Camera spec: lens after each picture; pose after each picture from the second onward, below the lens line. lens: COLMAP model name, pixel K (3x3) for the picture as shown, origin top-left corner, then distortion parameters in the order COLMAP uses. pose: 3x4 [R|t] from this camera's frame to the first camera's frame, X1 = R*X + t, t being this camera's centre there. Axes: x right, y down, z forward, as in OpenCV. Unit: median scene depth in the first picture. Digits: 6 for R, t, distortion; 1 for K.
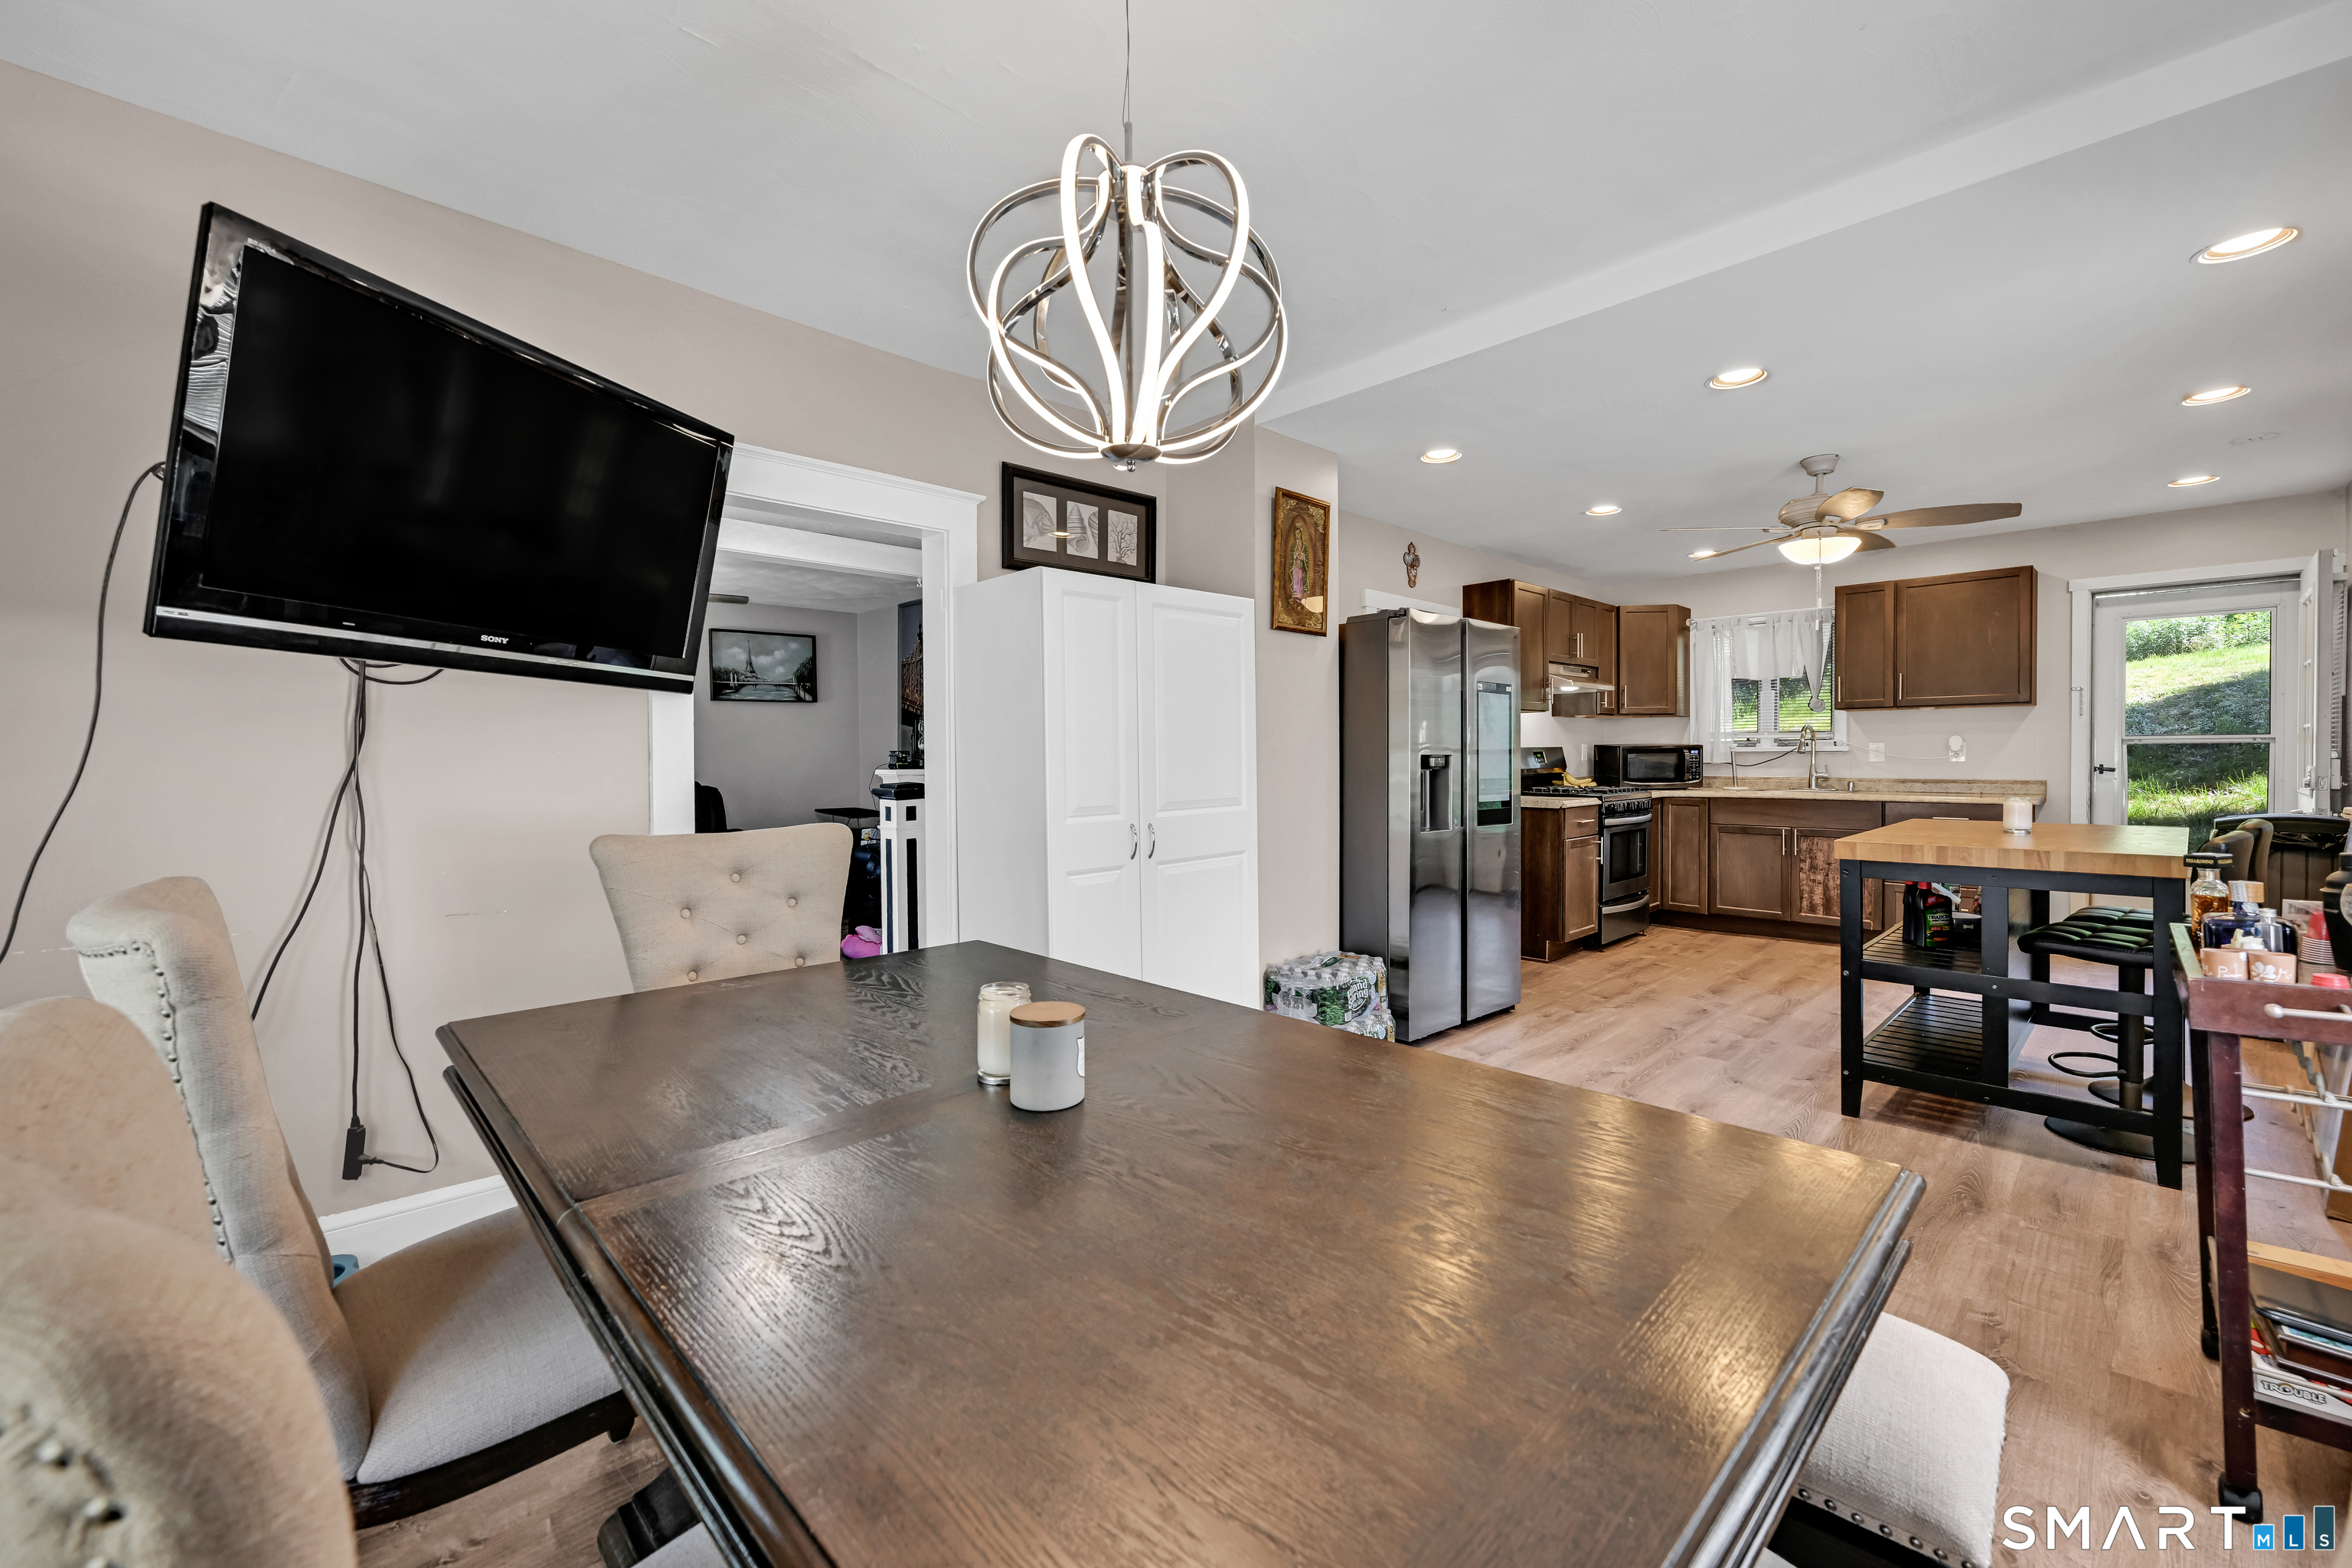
lens RADIAL K [[953.5, 0, 1171.5], [0, 953.5, 764.7], [0, 0, 1]] dist [0.000691, 0.000253]
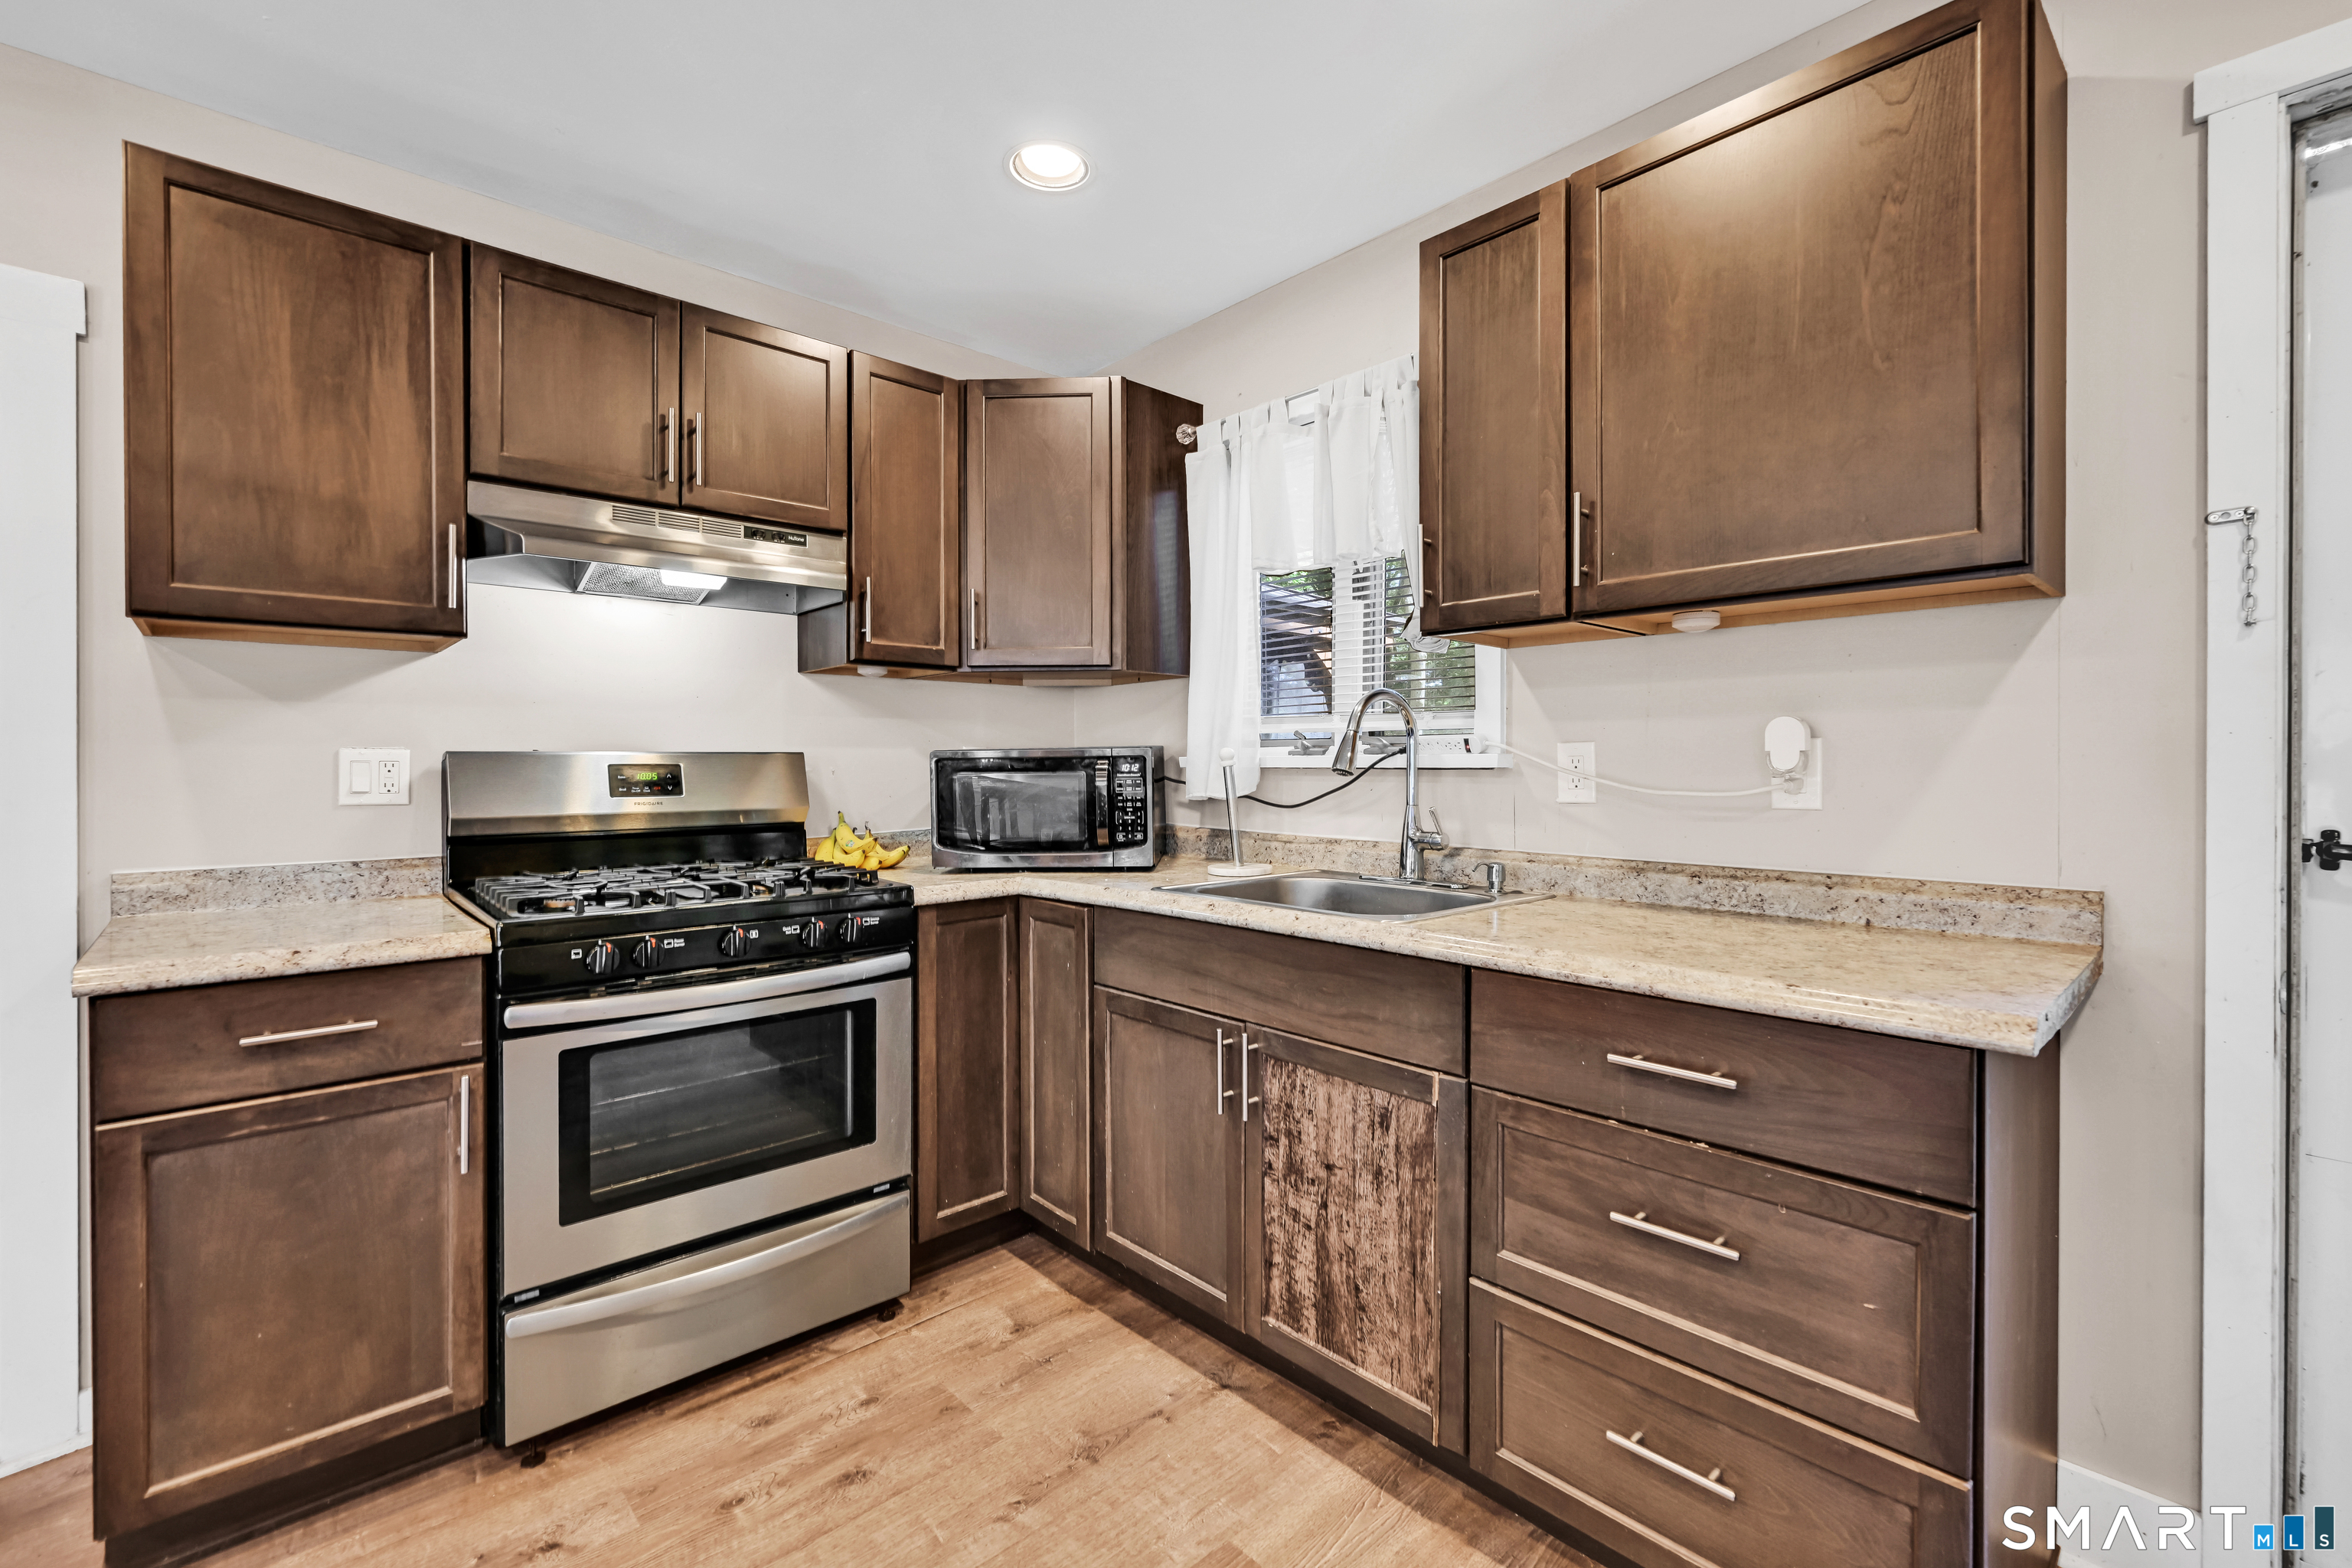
lens RADIAL K [[1016.5, 0, 1179.5], [0, 1016.5, 767.3], [0, 0, 1]] dist [-0.000498, 0.000233]
pose [[0.999628, 0.005366, -0.026759, 0.678251], [-0.005550, 0.999961, -0.006805, -0.013068], [0.026722, 0.006951, 0.999619, 0.723403]]
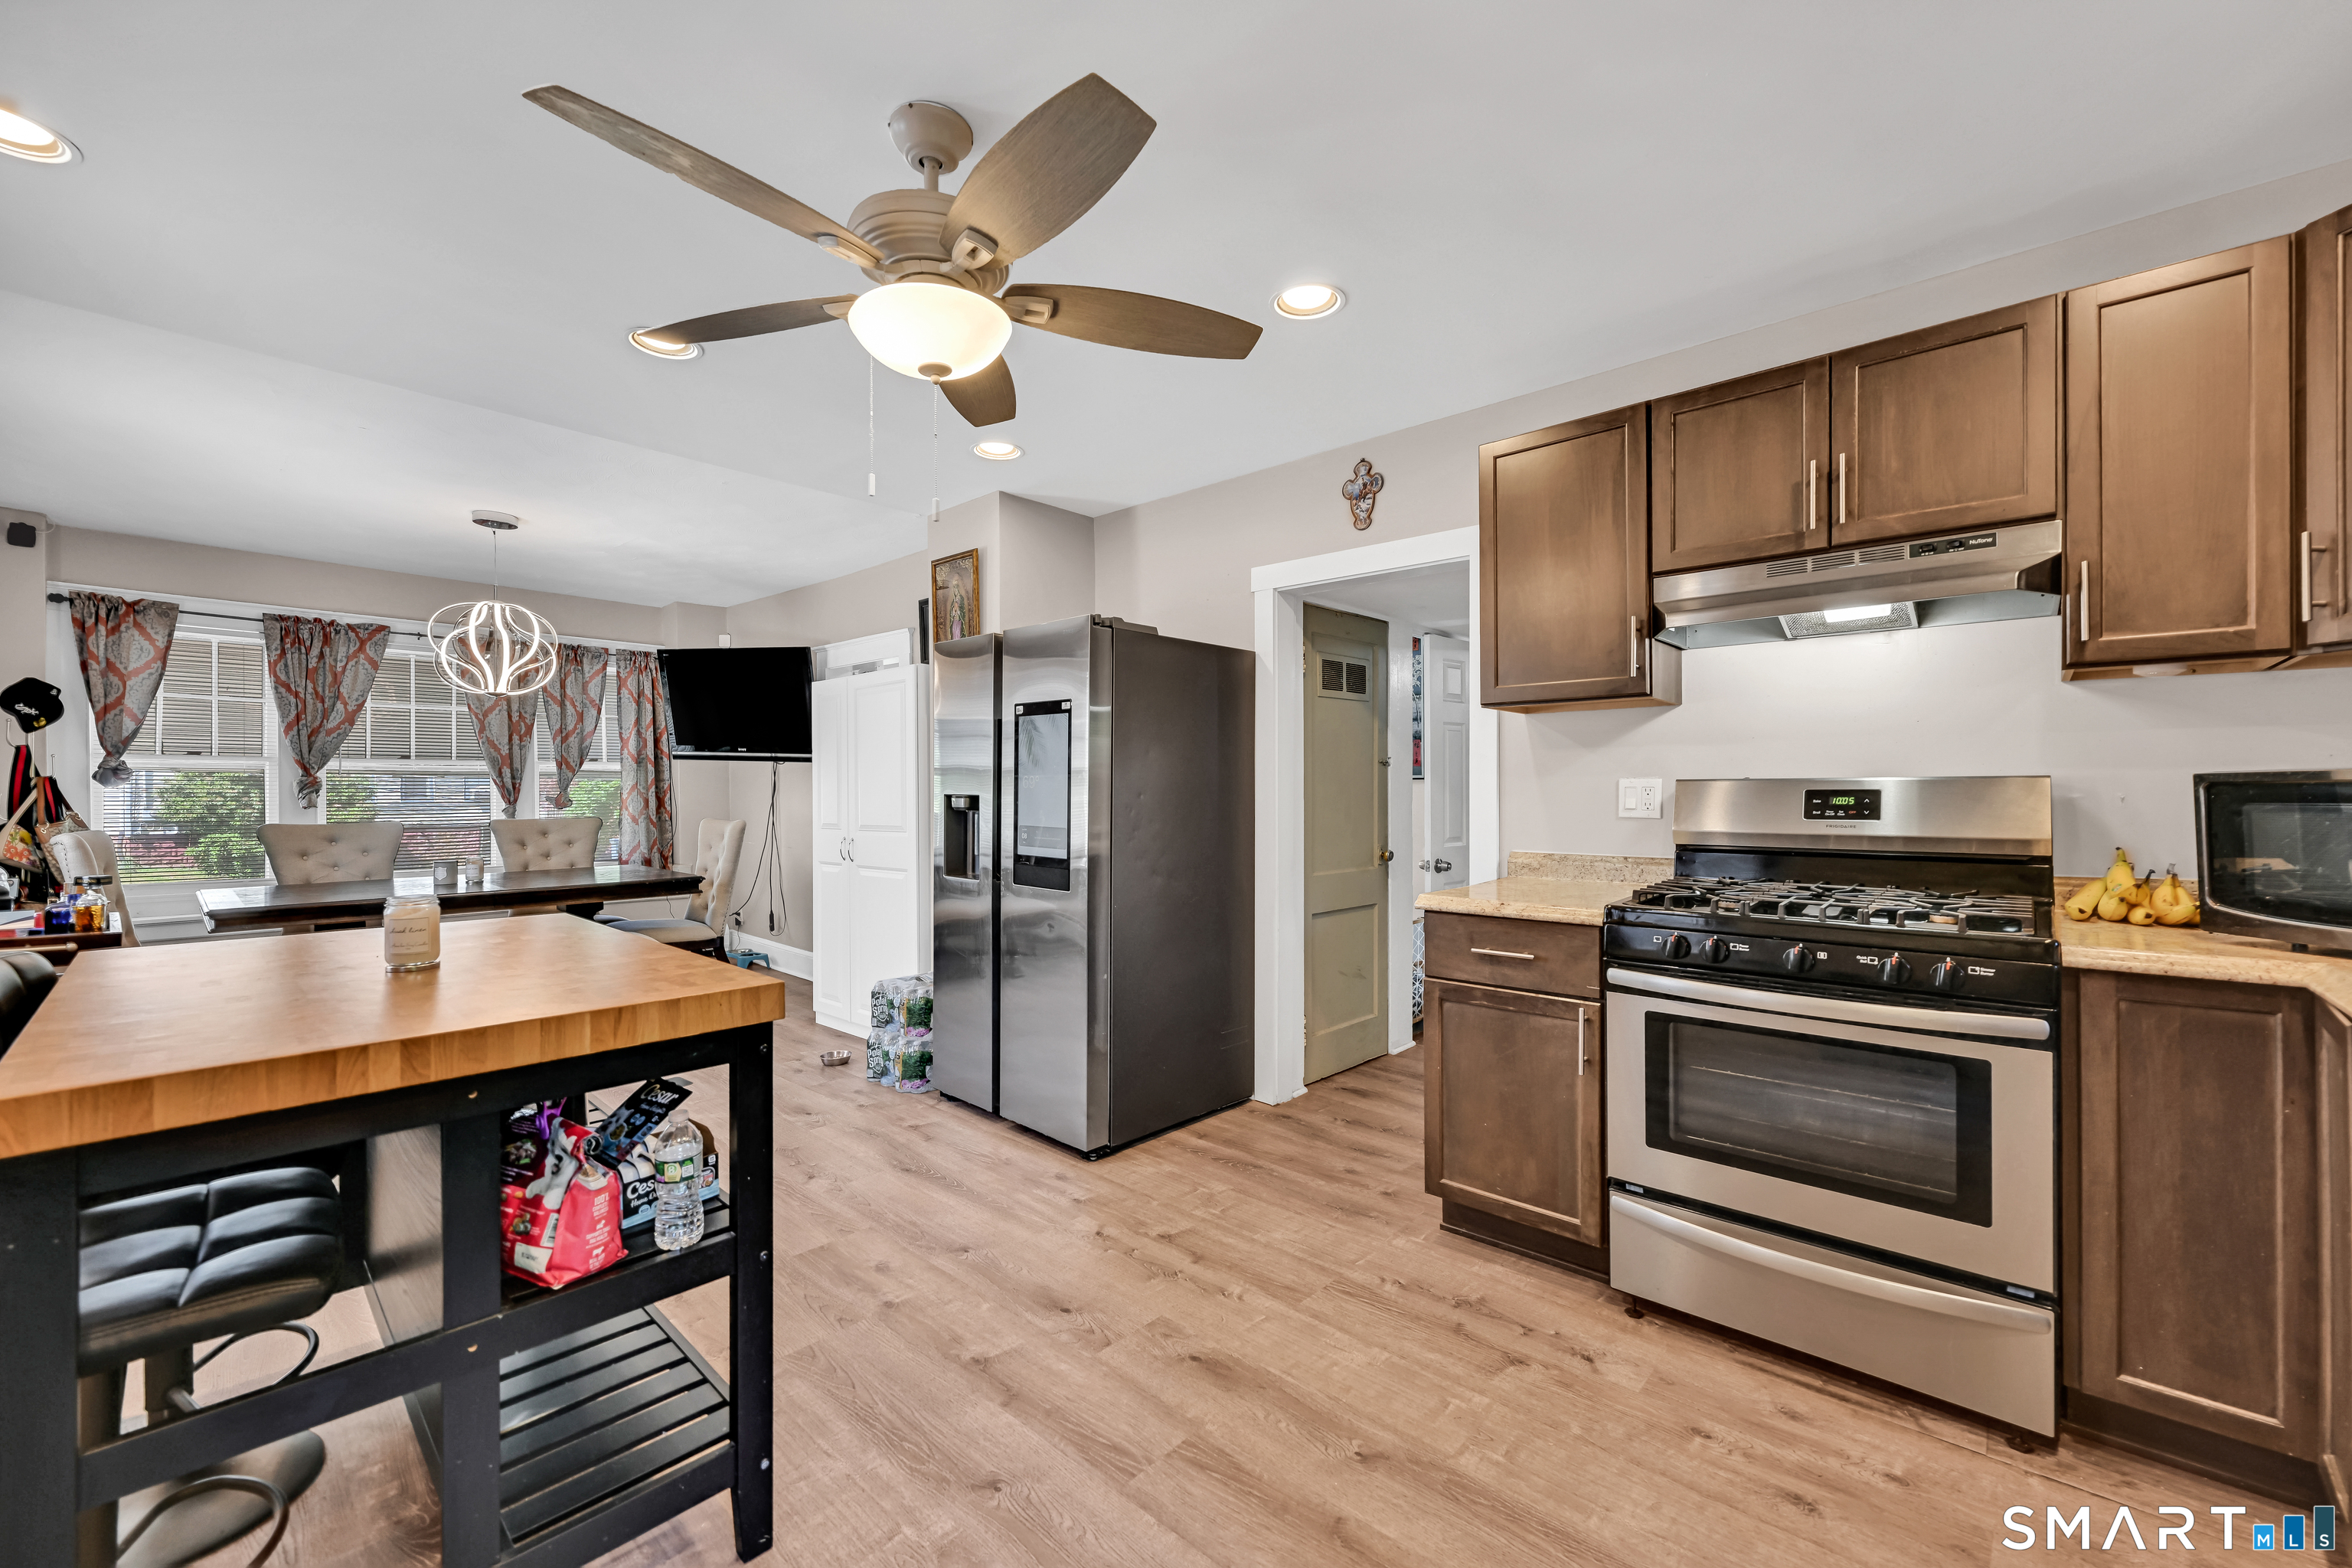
lens RADIAL K [[924.4, 0, 1176.0], [0, 924.4, 784.0], [0, 0, 1]] dist [0.000355, 0.000012]
pose [[0.066979, 0.003709, -0.997747, 0.839159], [-0.006874, 0.999971, 0.003256, -0.017847], [0.997731, 0.006641, 0.067003, 0.819446]]
